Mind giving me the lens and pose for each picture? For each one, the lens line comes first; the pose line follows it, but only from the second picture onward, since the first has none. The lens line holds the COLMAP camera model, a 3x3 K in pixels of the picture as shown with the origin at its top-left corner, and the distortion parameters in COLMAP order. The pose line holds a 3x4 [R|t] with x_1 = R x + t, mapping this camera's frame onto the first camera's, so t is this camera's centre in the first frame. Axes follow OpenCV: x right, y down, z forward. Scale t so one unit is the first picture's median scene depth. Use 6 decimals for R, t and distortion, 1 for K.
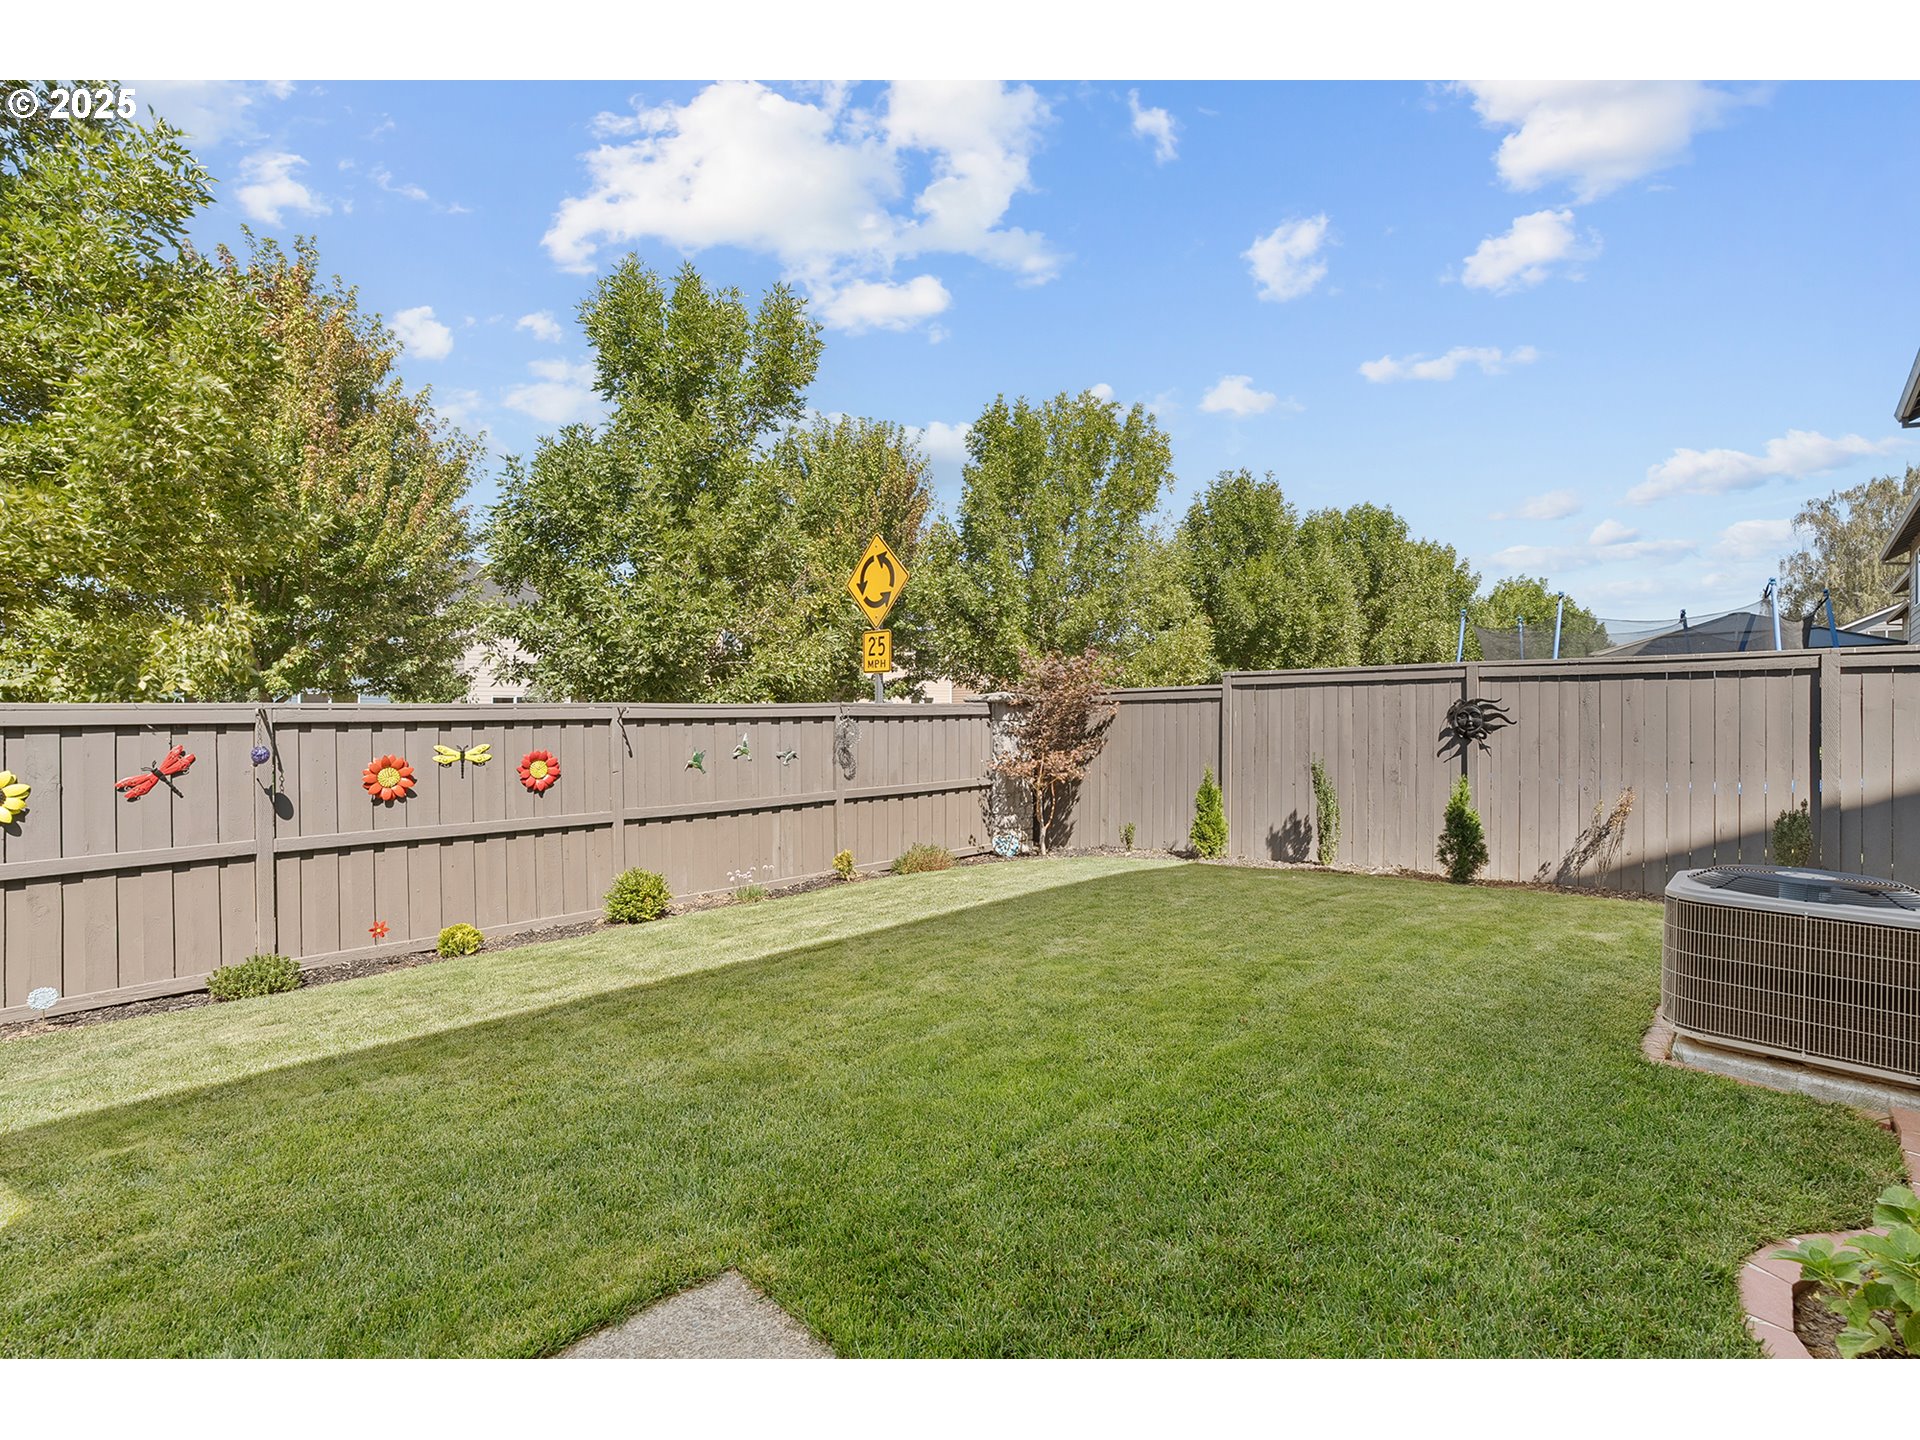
lens RADIAL K [[833.4, 0, 945.9], [0, 833.4, 734.6], [0, 0, 1]] dist [-0.027382, 0.000417]
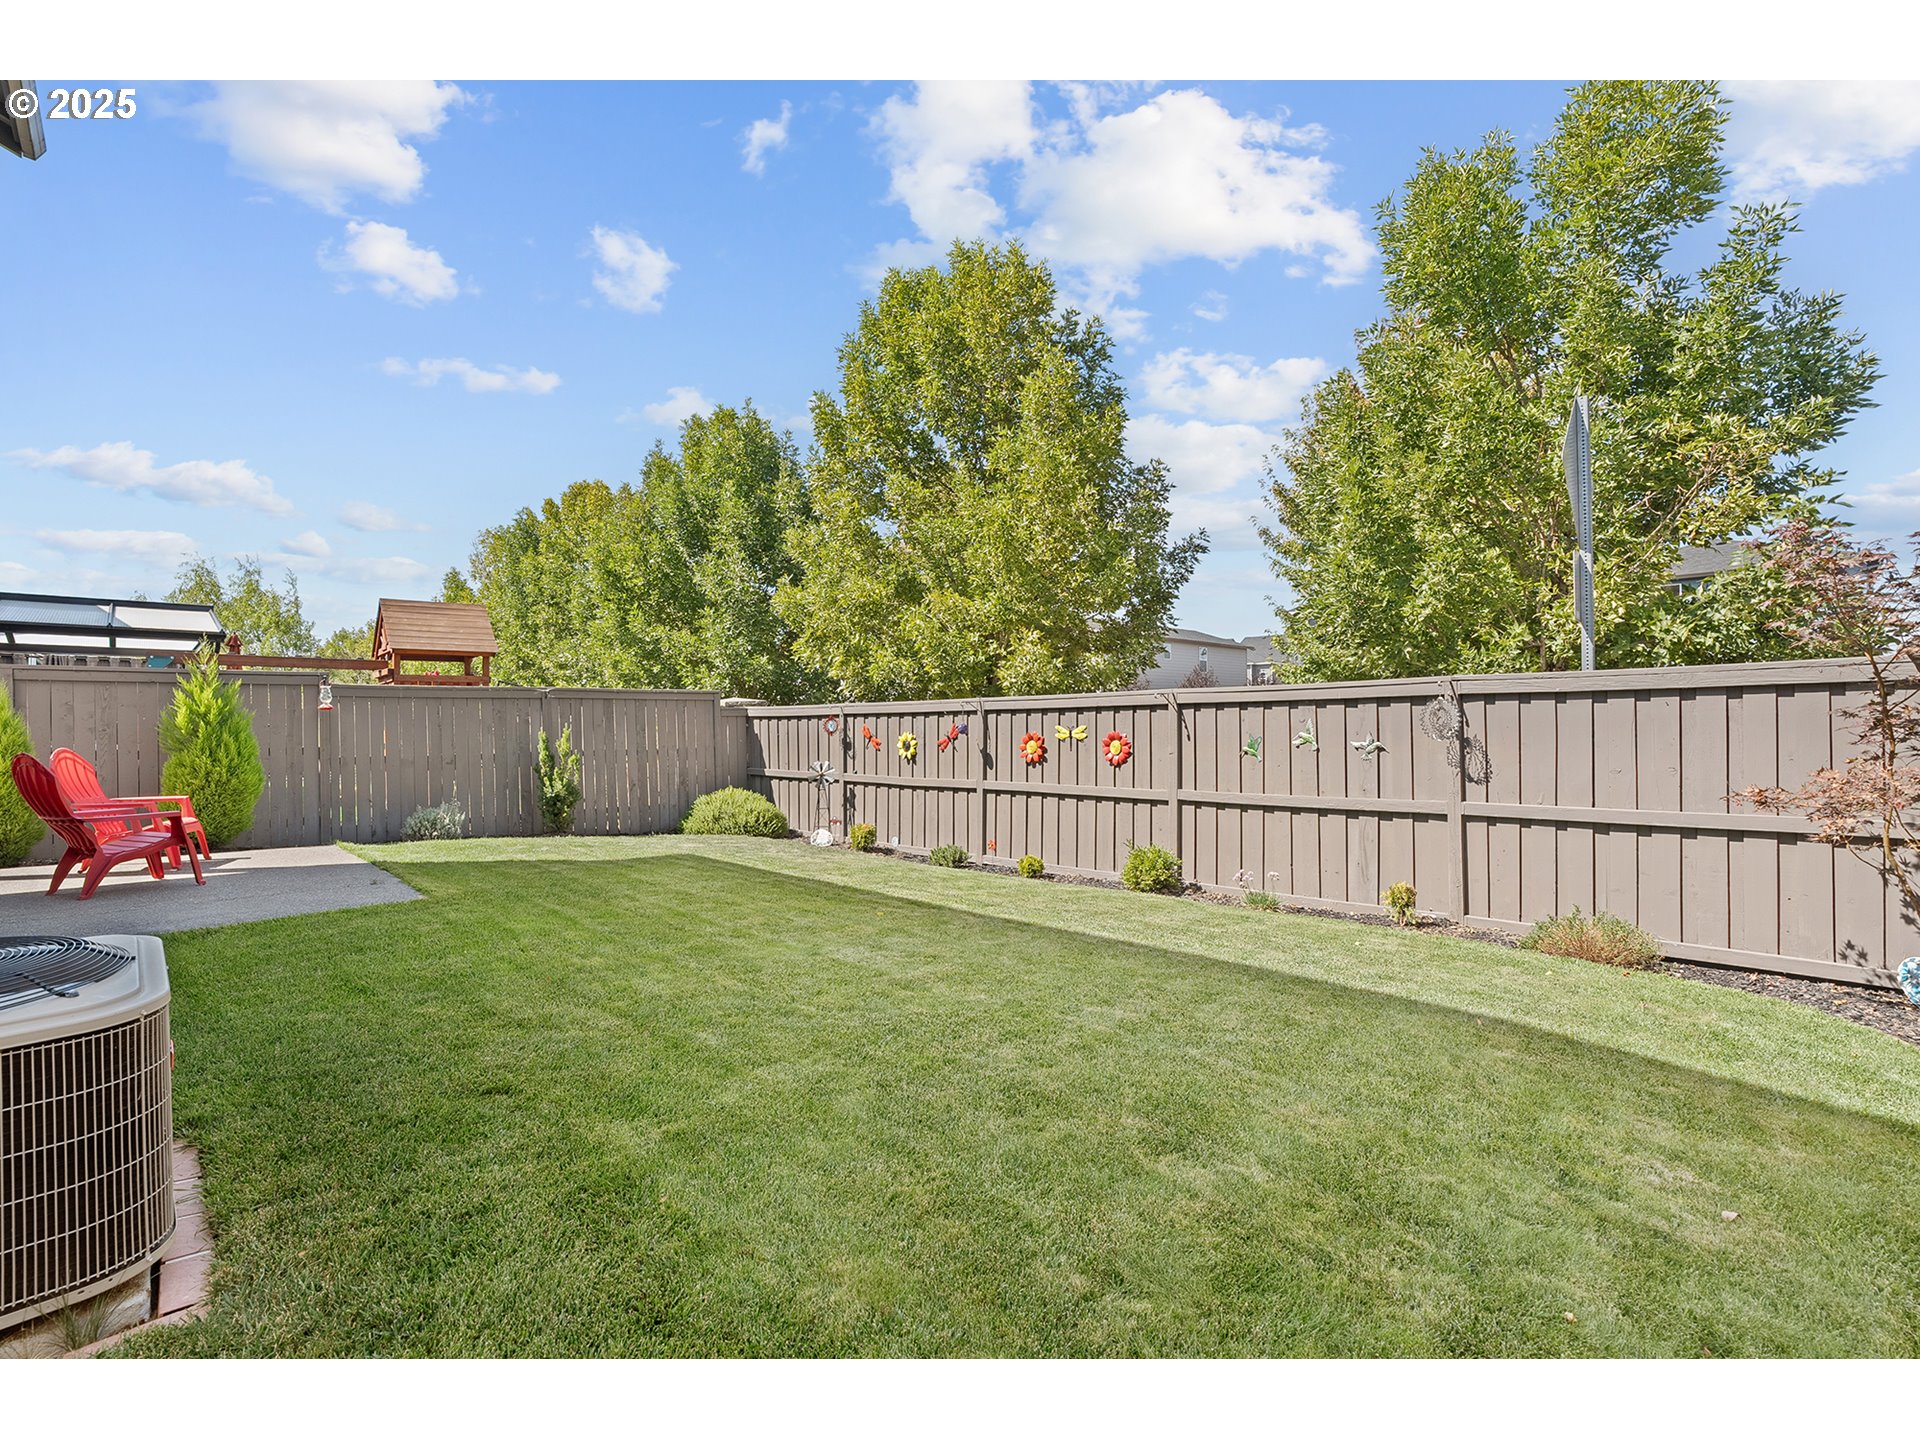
lens RADIAL K [[874.5, 0, 951.2], [0, 874.5, 712.5], [0, 0, 1]] dist [-0.044100, 0.016350]
pose [[-0.006596, 0.012290, -0.999903, 0.555413], [0.008284, 0.999891, 0.012235, -0.018870], [0.999944, -0.008203, -0.006697, 0.566636]]
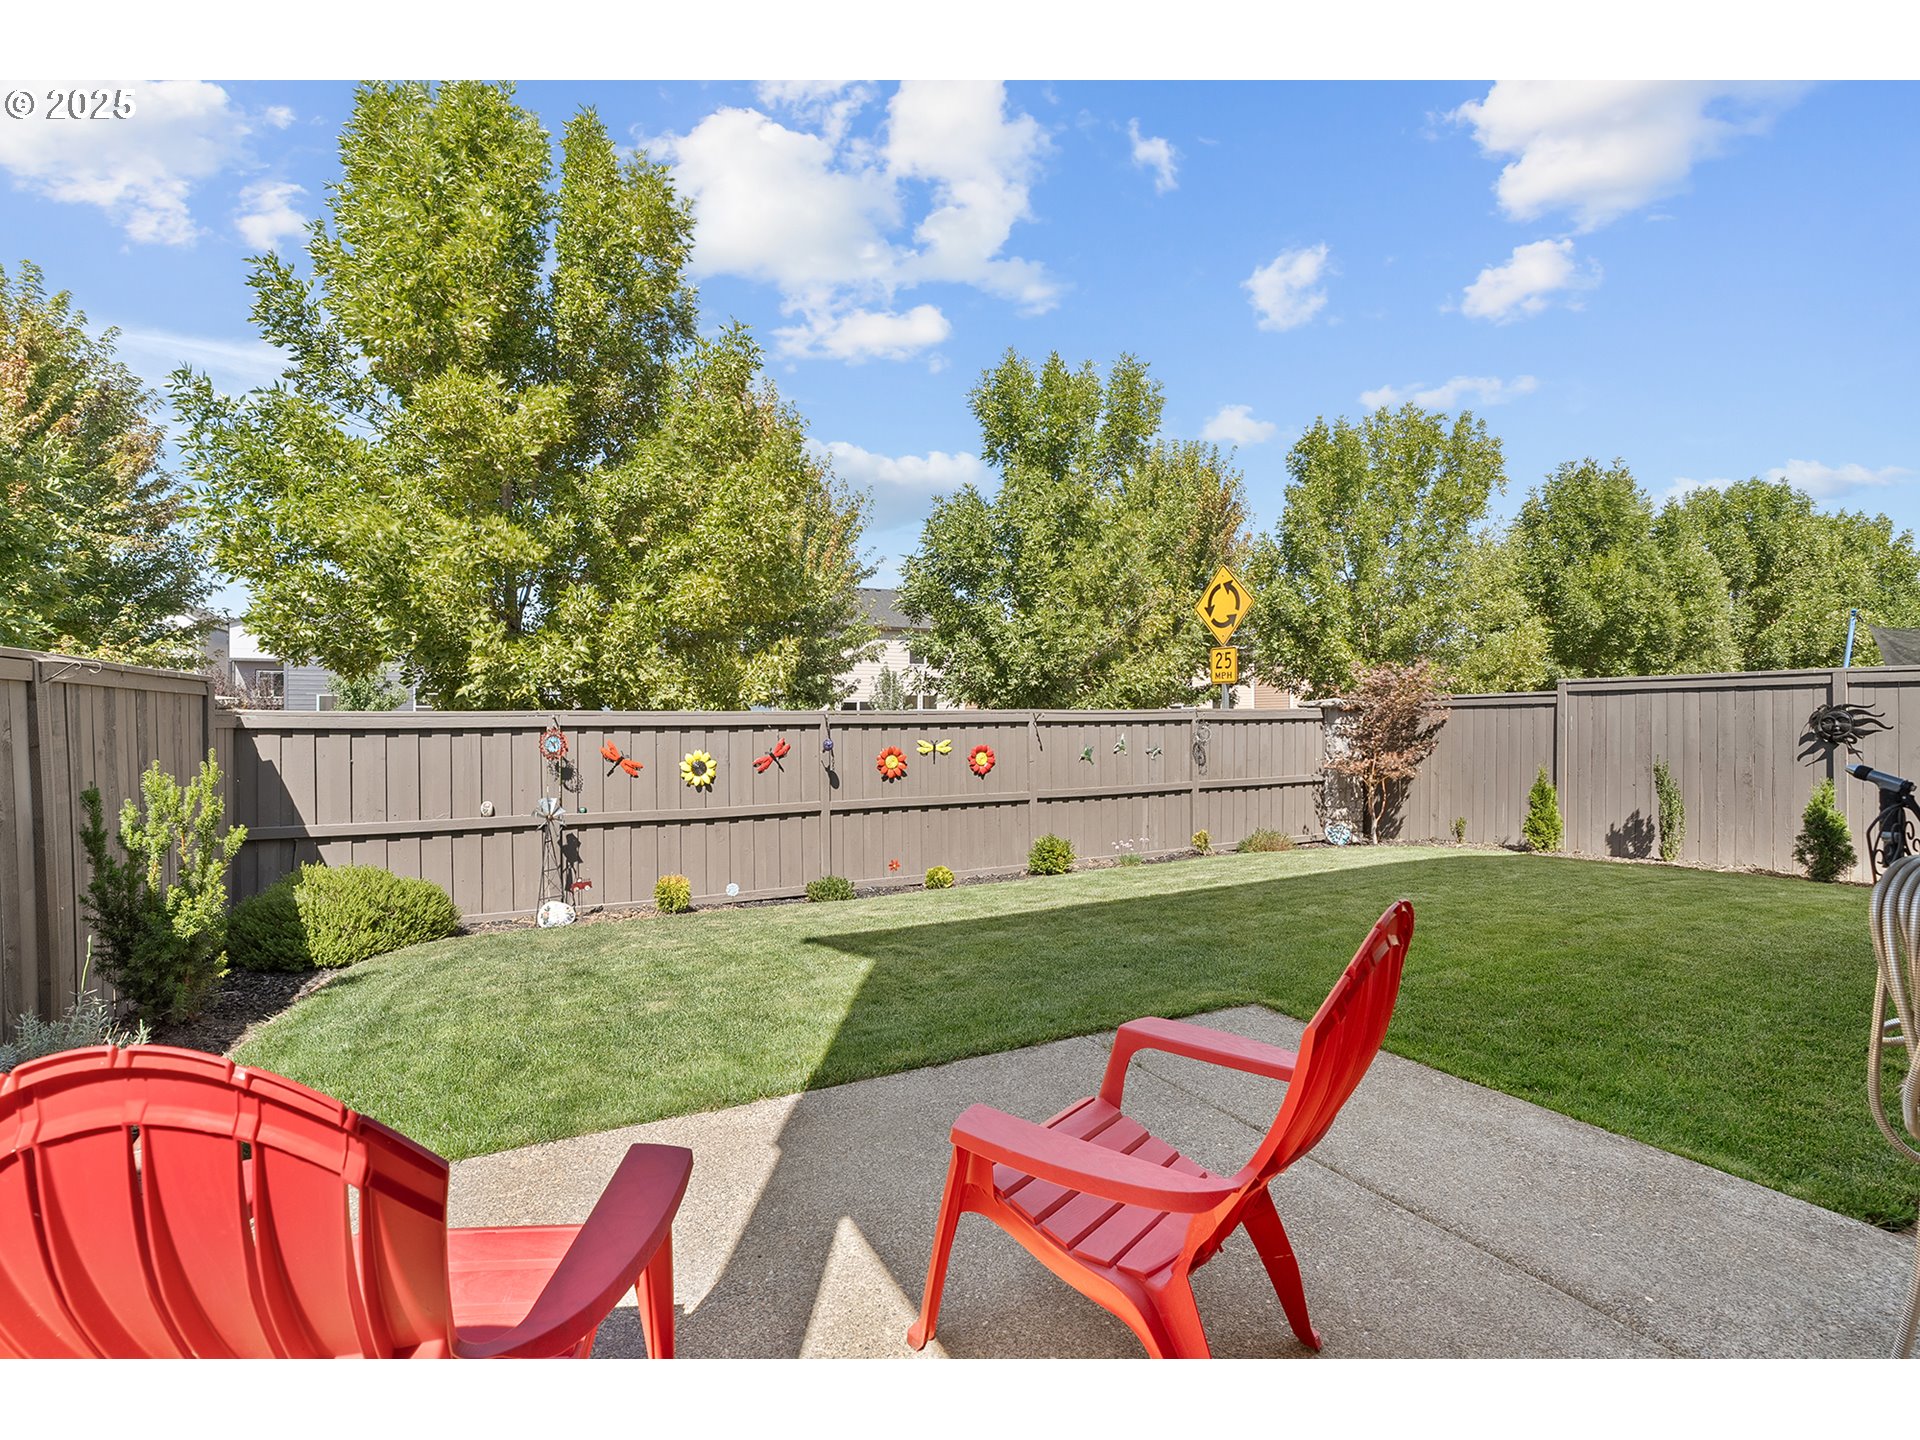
lens RADIAL K [[874.5, 0, 945.7], [0, 874.5, 724.7], [0, 0, 1]] dist [-0.044100, 0.016350]
pose [[0.952362, 0.003345, -0.304950, -0.078042], [-0.007841, 0.999878, -0.013520, 0.004332], [0.304868, 0.015267, 0.952272, -0.283956]]
